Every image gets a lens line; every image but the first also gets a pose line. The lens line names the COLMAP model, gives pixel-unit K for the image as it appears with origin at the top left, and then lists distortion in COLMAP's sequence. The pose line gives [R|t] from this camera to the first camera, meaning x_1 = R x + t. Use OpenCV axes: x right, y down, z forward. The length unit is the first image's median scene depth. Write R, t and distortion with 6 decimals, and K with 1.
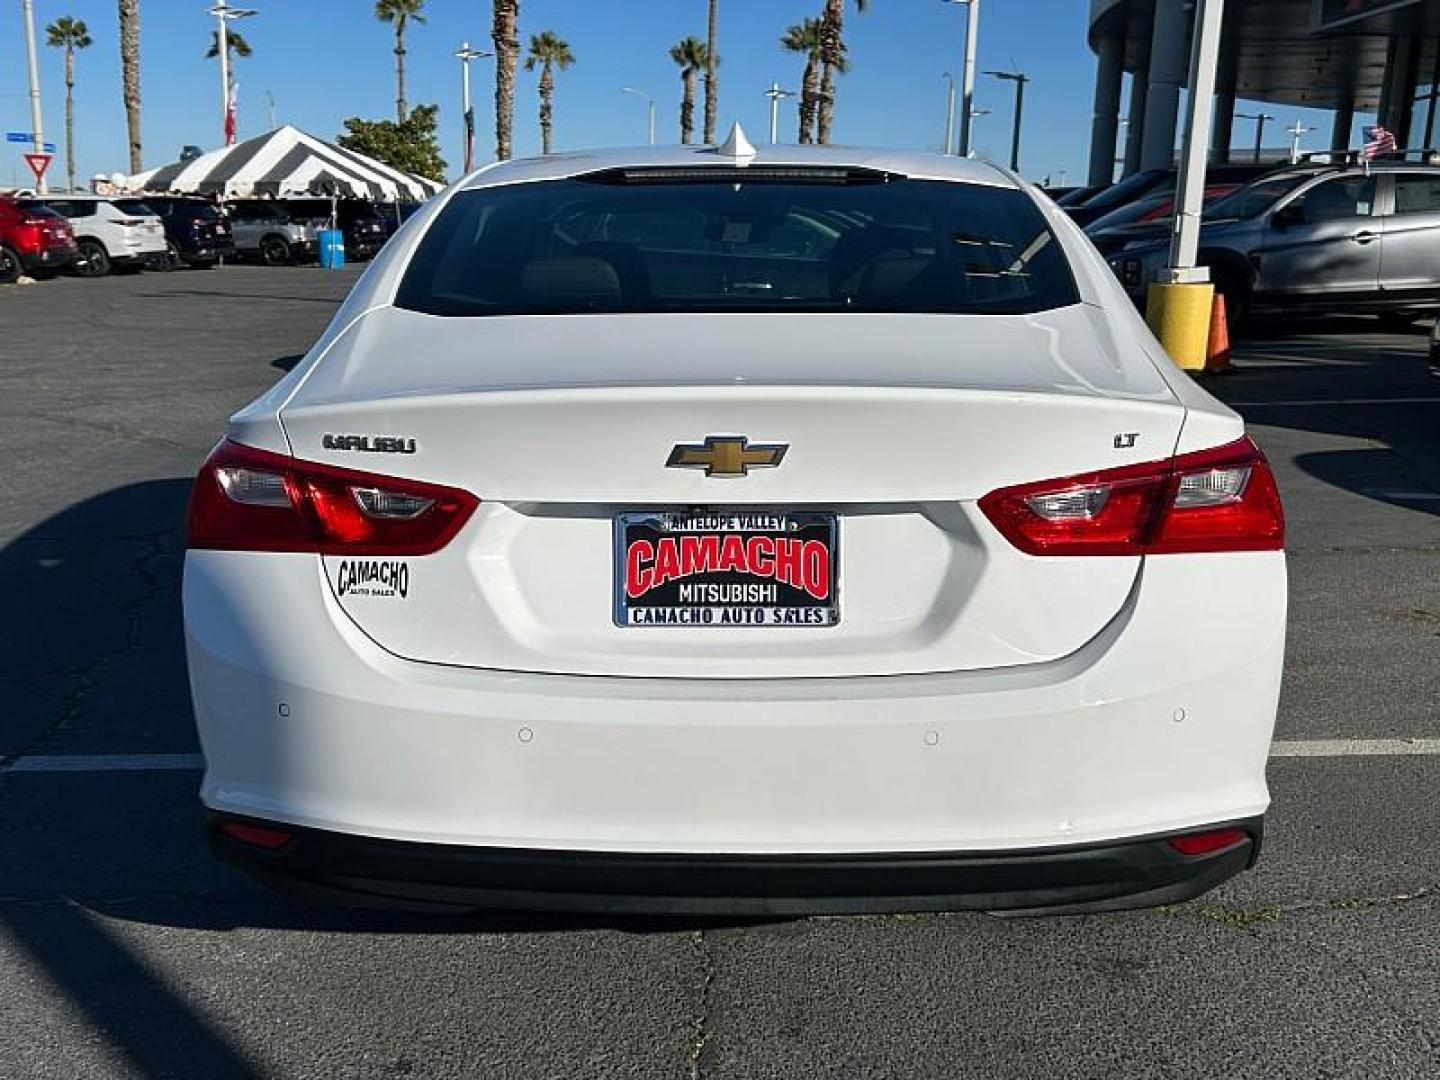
lens RADIAL K [[1450.7, 0, 720.0], [0, 1450.7, 540.0], [0, 0, 1]] dist [0.029604, 0.005930]
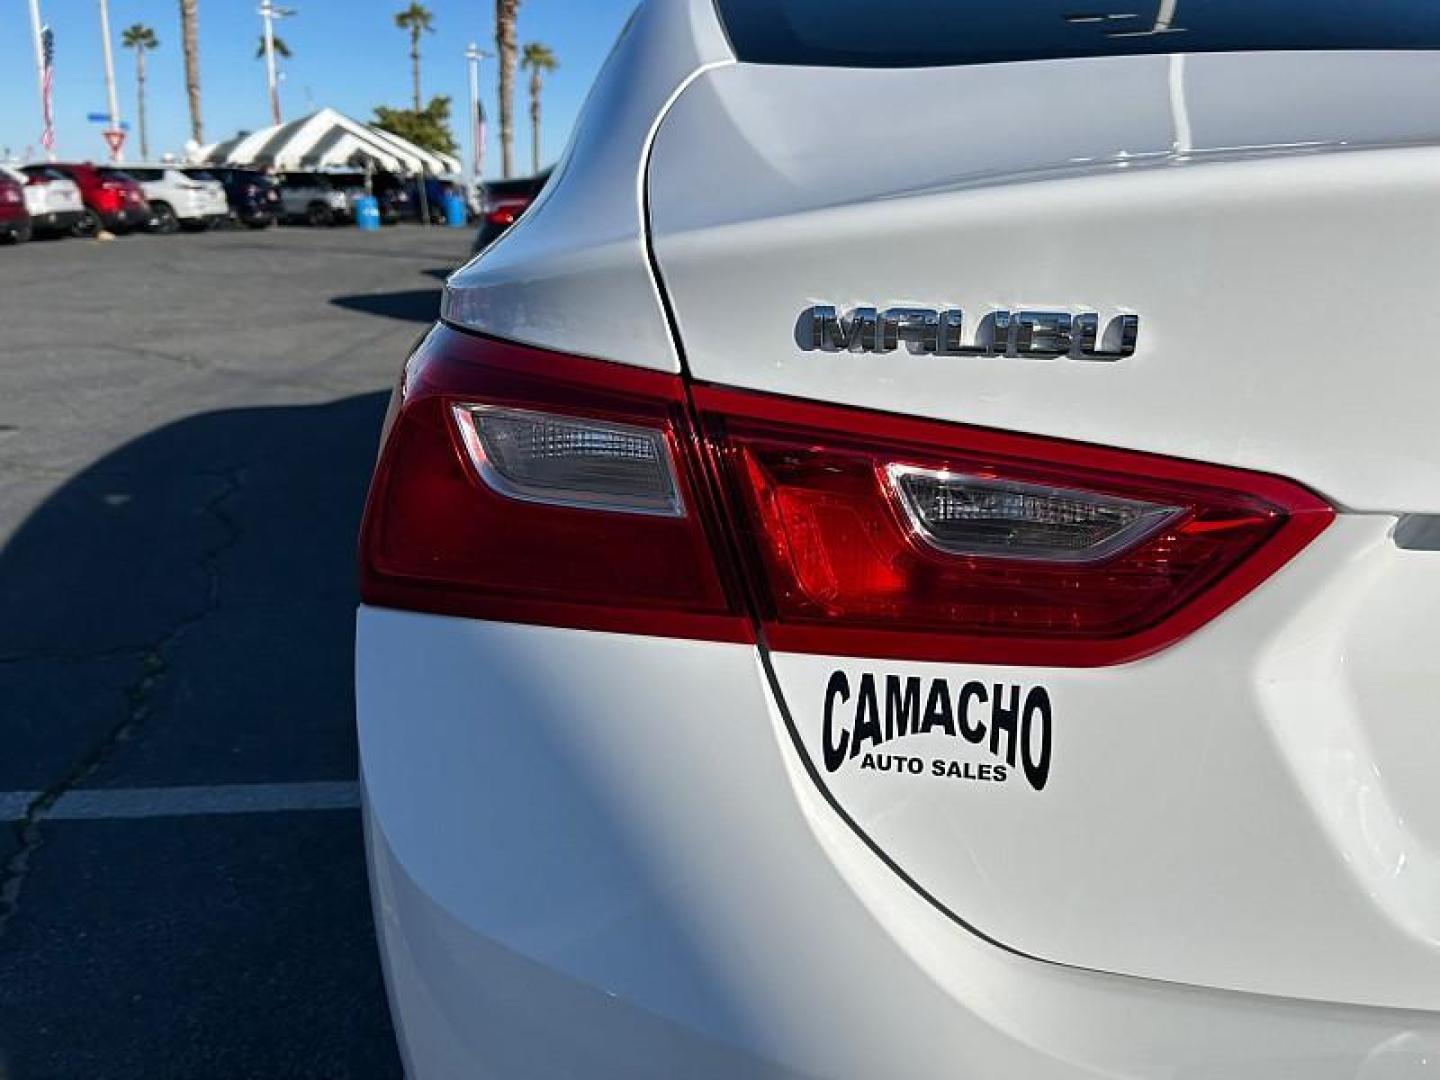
lens RADIAL K [[1160.1, 0, 722.4], [0, 1160.1, 527.9], [0, 0, 1]] dist [0.041839, -0.008737]
pose [[0.999449, -0.000993, 0.033182, -0.272494], [-0.001017, 0.998167, 0.060517, -0.034270], [-0.033181, -0.060517, 0.997615, 0.665546]]
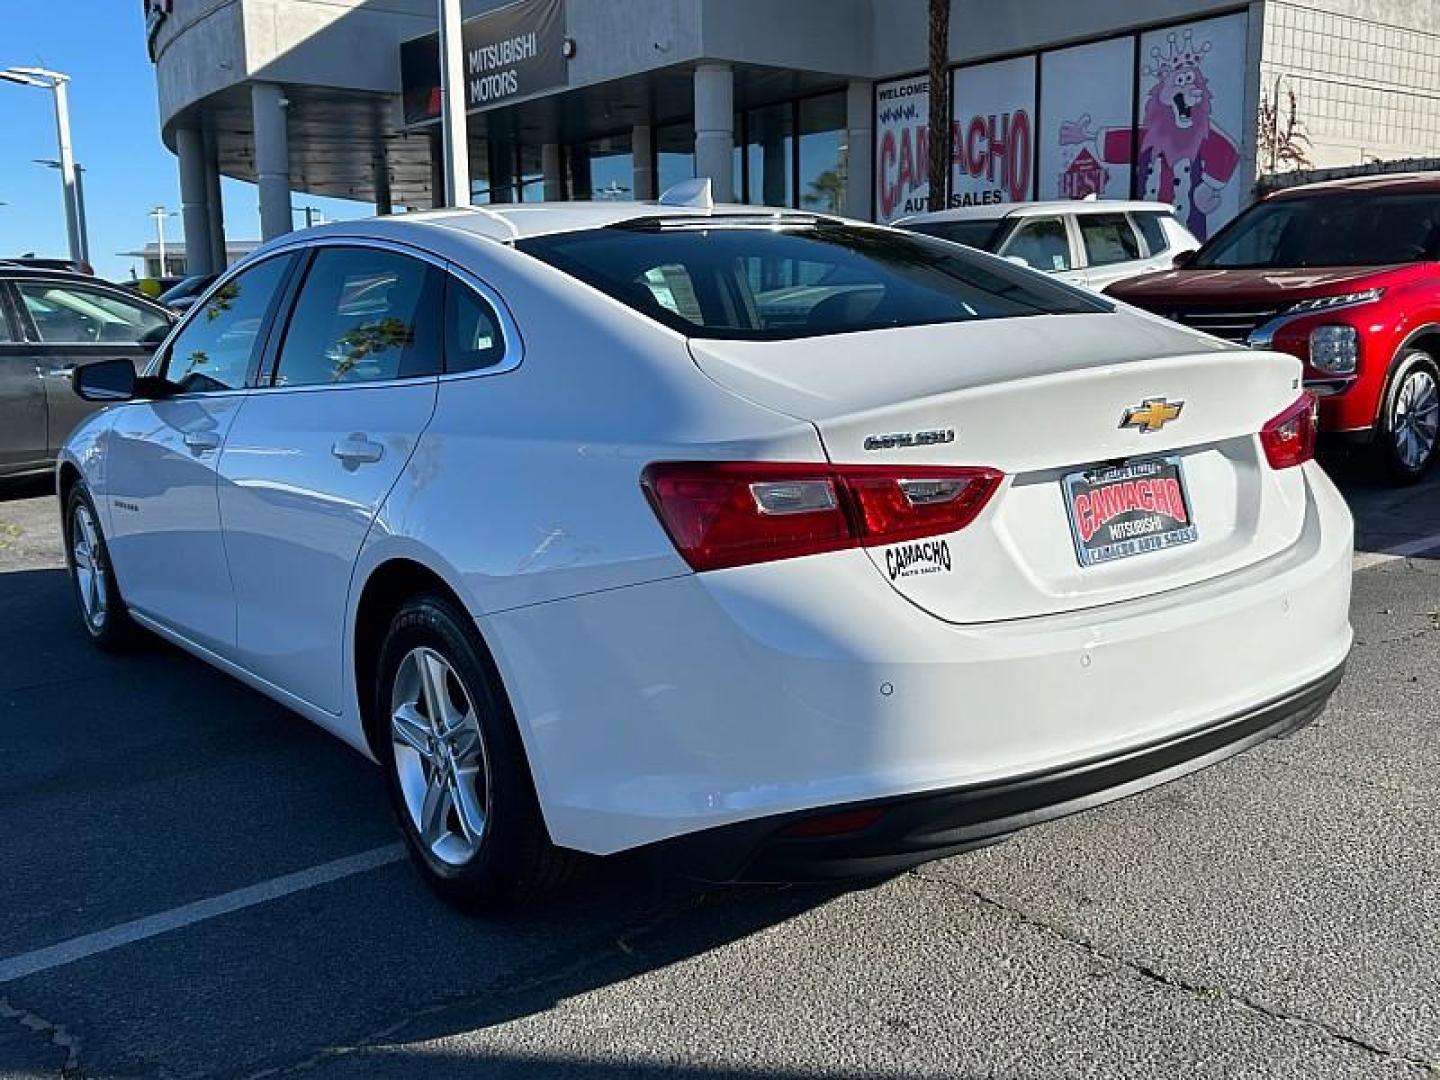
lens RADIAL K [[1450.7, 0, 720.0], [0, 1450.7, 540.0], [0, 0, 1]] dist [0.029604, 0.005930]
pose [[0.806790, -0.140991, 0.573770, -0.917455], [0.175398, 0.984486, -0.004714, -0.009063], [-0.564204, 0.104441, 0.819003, 0.151524]]
